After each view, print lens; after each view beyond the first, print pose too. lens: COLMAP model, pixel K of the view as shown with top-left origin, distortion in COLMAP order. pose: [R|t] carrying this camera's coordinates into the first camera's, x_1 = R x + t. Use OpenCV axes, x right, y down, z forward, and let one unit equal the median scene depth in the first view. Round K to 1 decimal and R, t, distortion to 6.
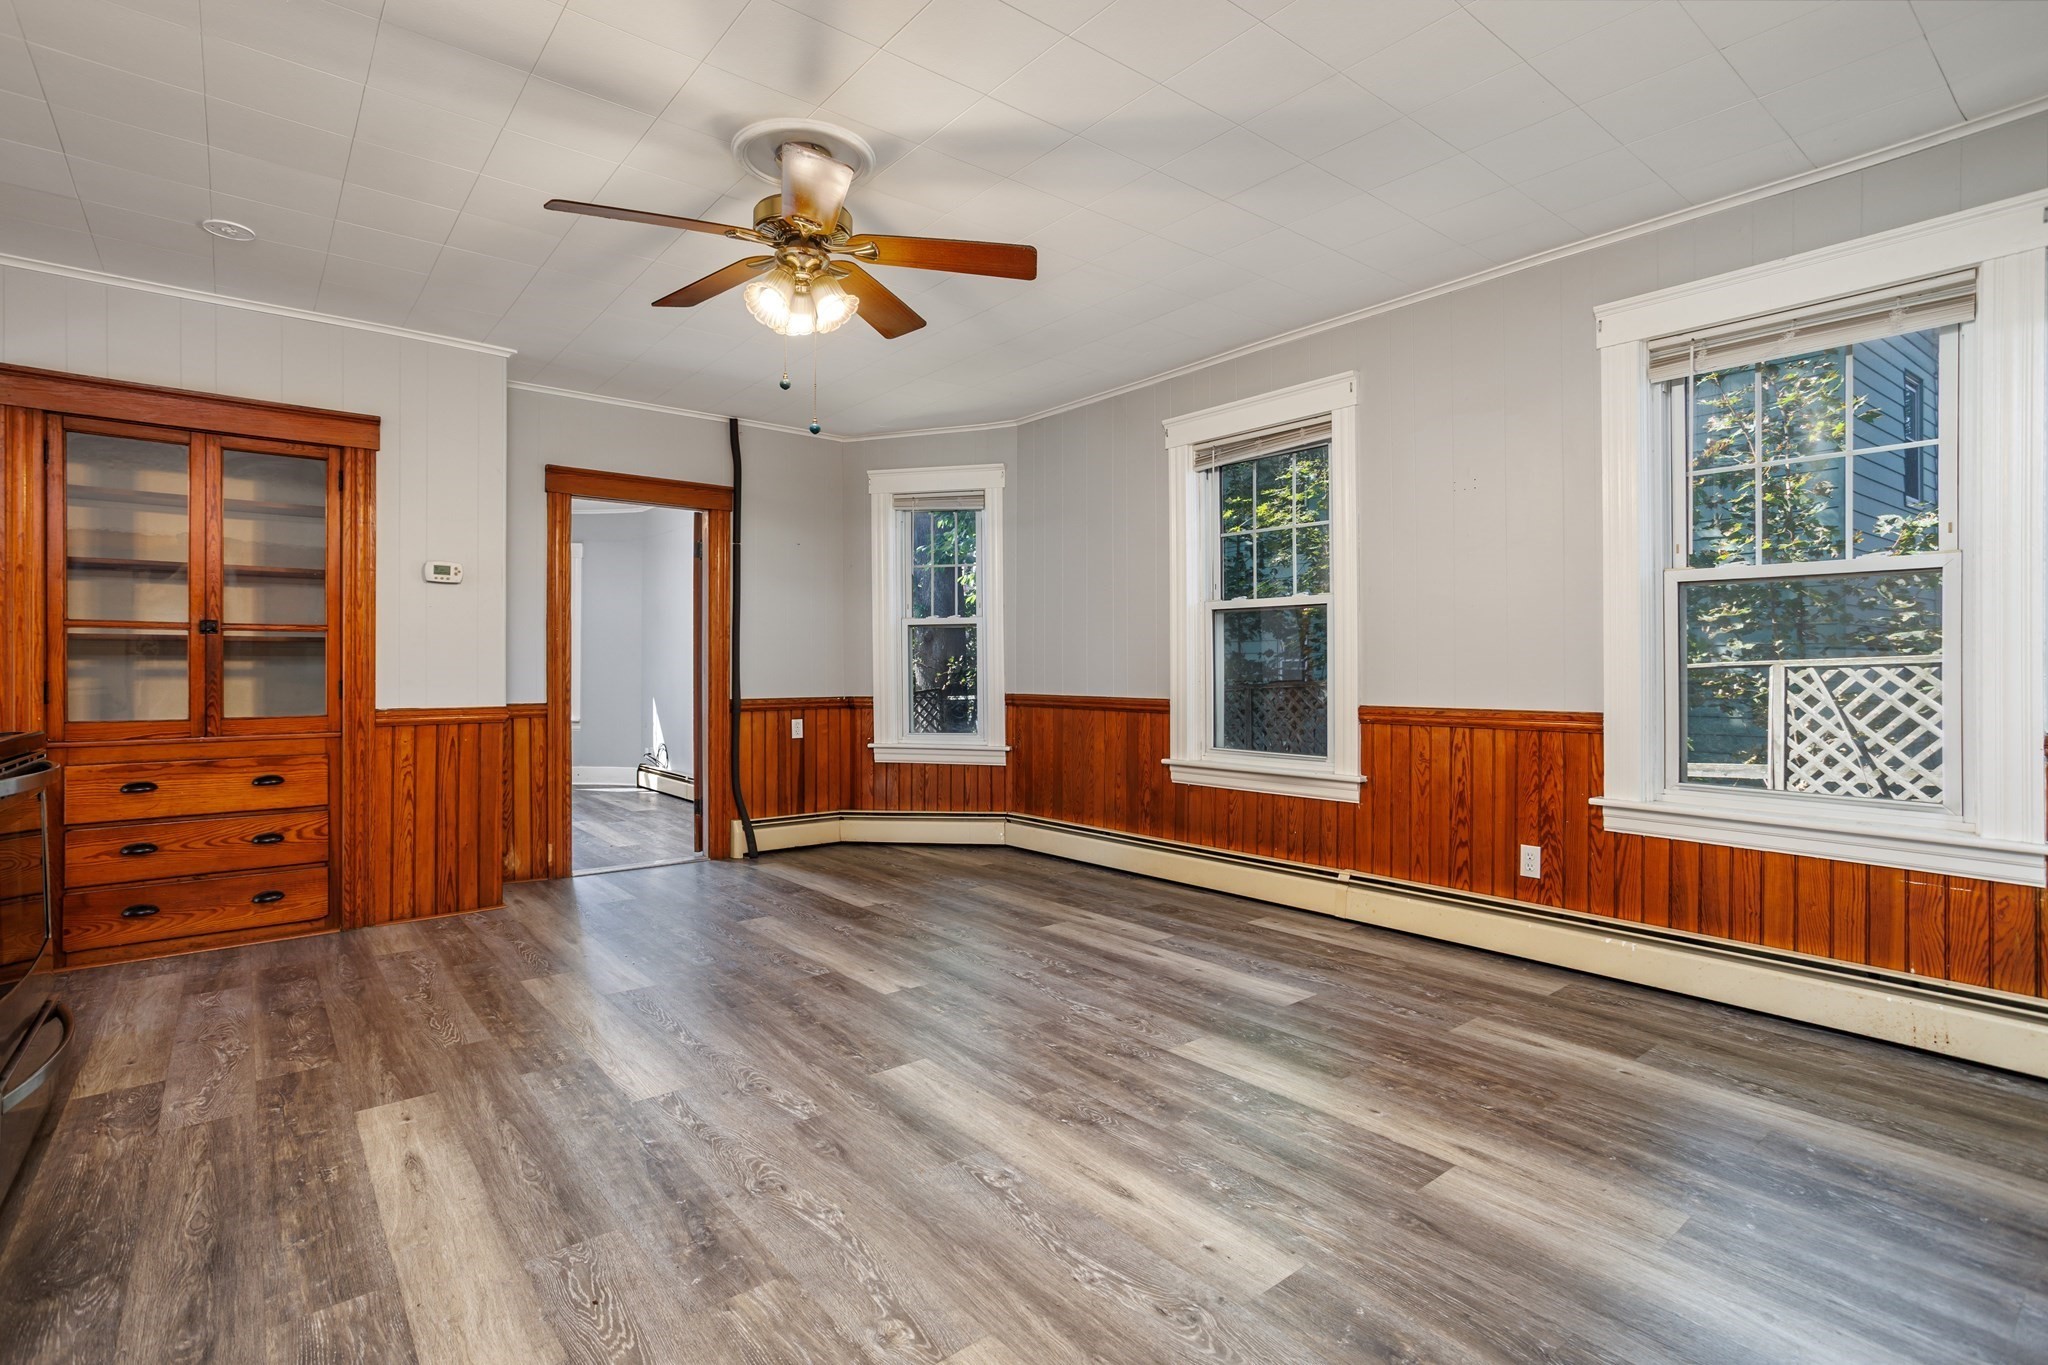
lens RADIAL K [[985.0, 0, 1016.3], [0, 985.0, 667.9], [0, 0, 1]] dist [-0.057823, 0.032524]
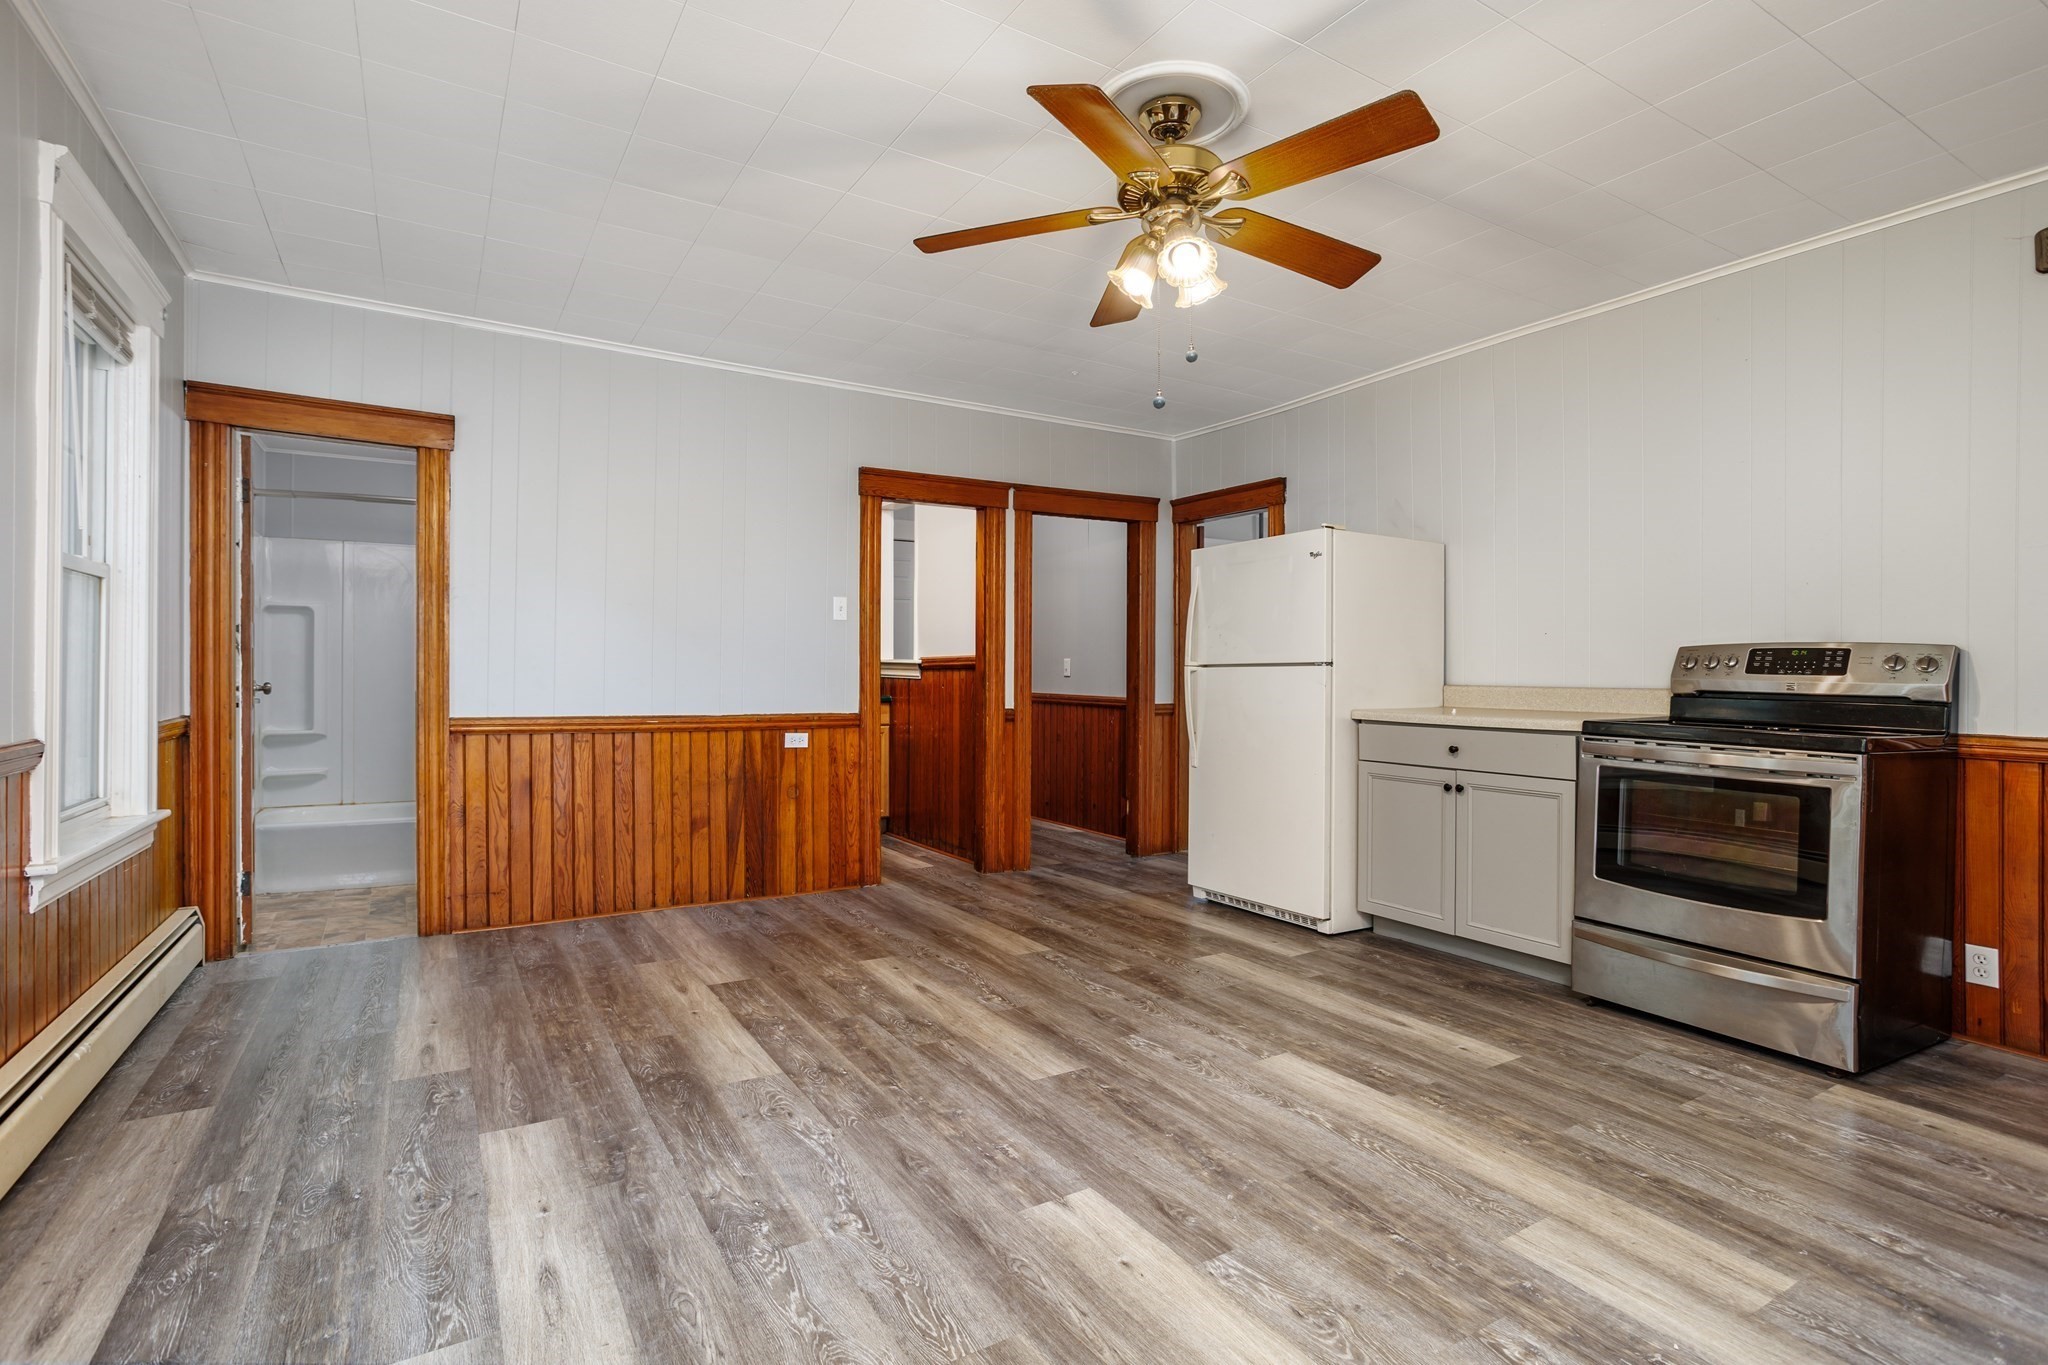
lens RADIAL K [[985.0, 0, 1016.3], [0, 985.0, 667.9], [0, 0, 1]] dist [-0.057823, 0.032524]
pose [[-0.991028, -0.002513, 0.133633, -0.171086], [-0.002611, 0.999996, -0.000557, -0.005413], [-0.133631, -0.000901, -0.991031, 1.640635]]
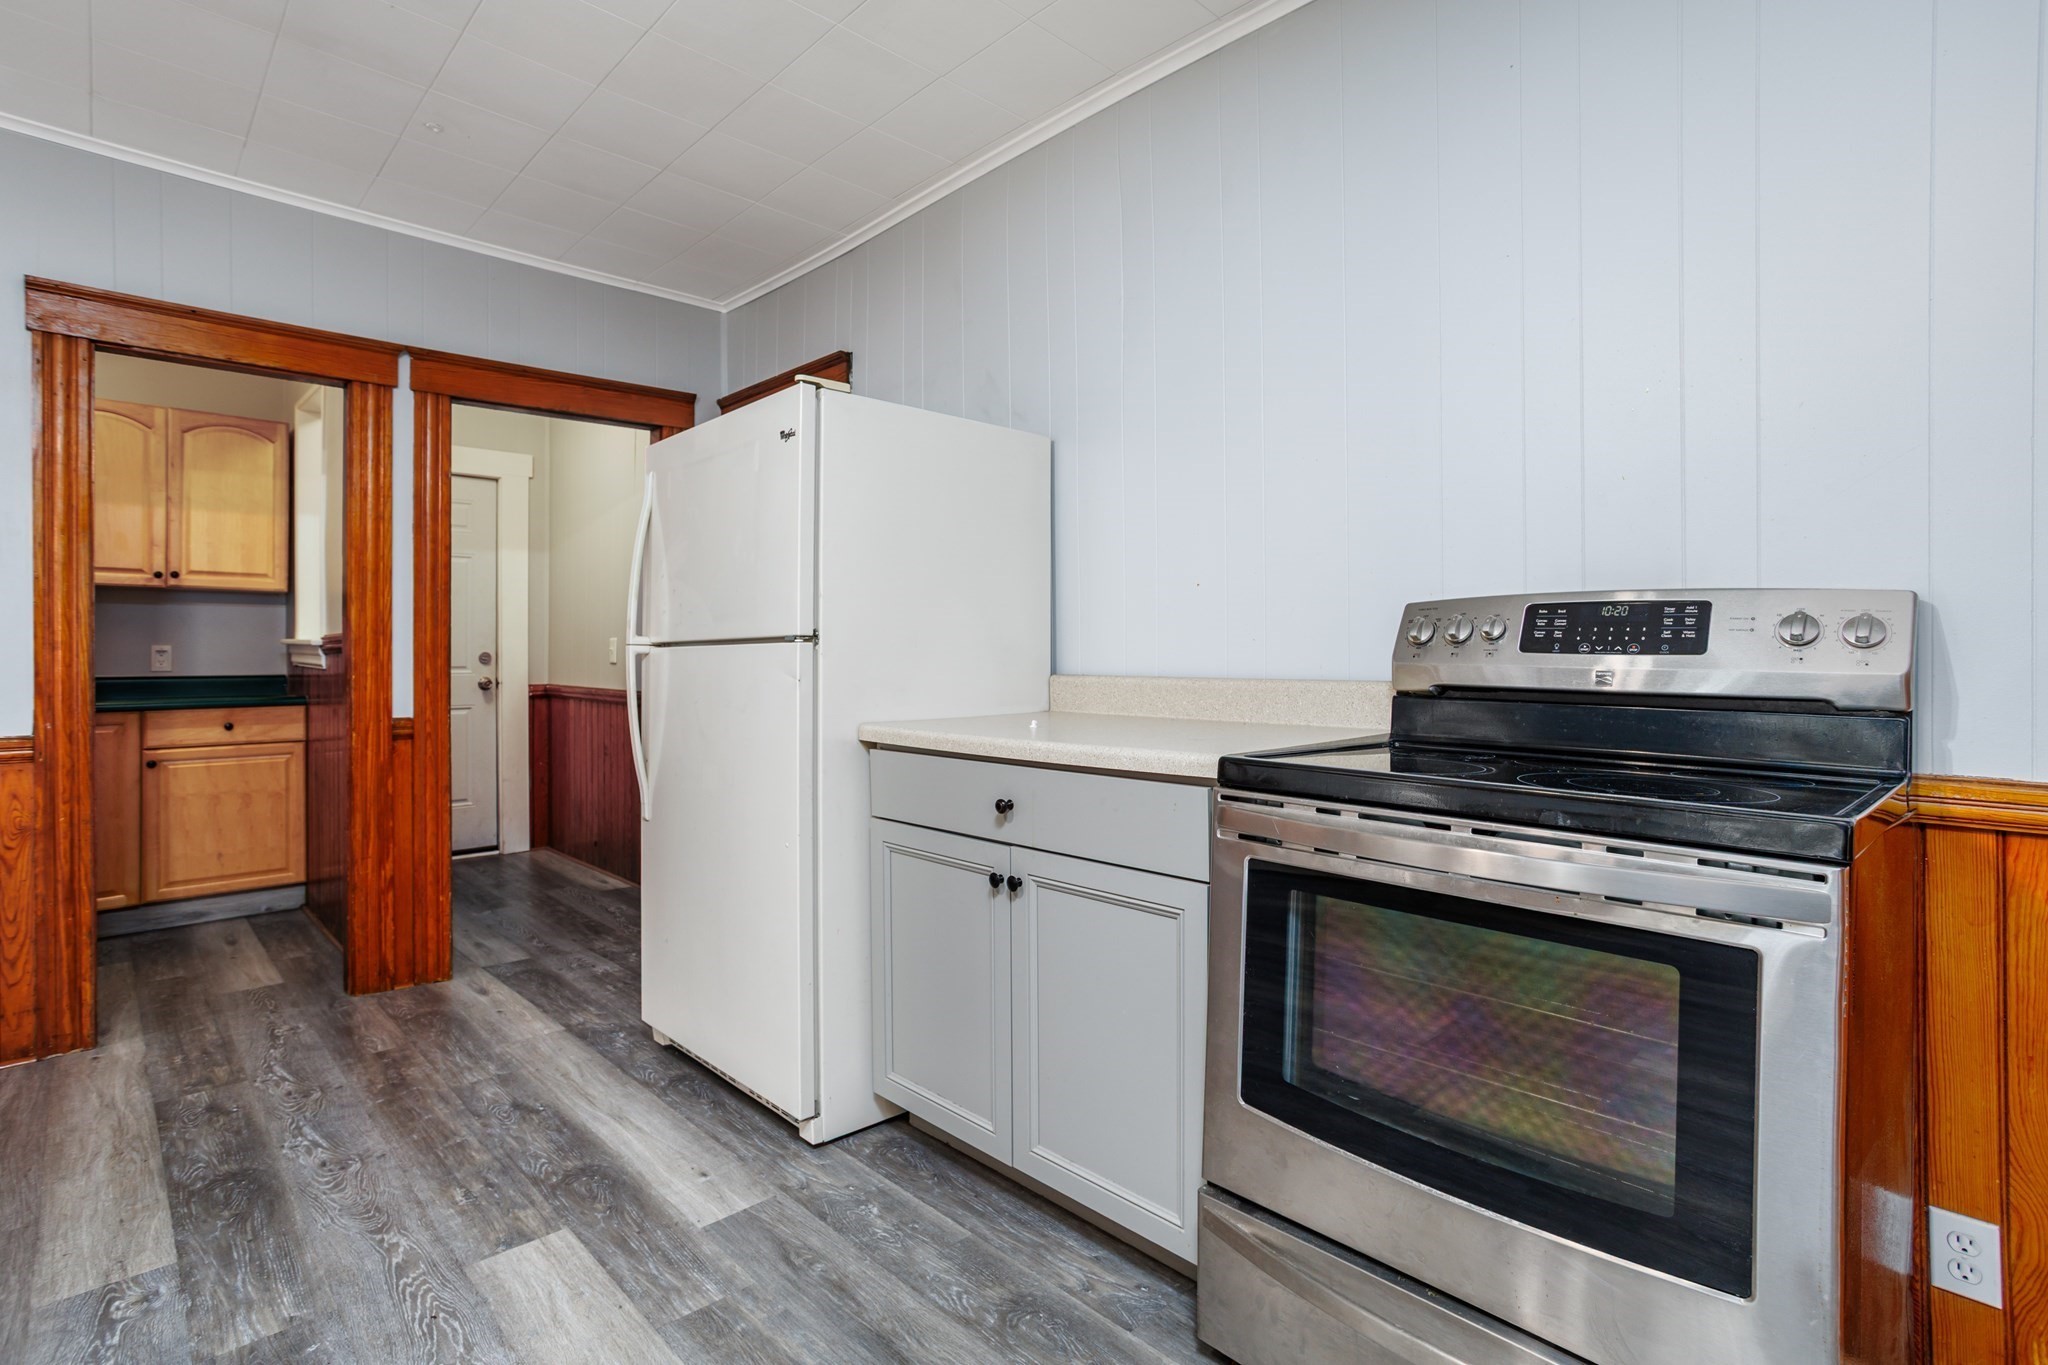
lens RADIAL K [[990.2, 0, 1018.2], [0, 990.2, 643.1], [0, 0, 1]] dist [-0.058527, 0.026308]
pose [[-0.995966, 0.004534, -0.089614, -0.480331], [0.005050, 0.999972, -0.005530, -0.005515], [0.089586, -0.005960, -0.995961, 1.031318]]
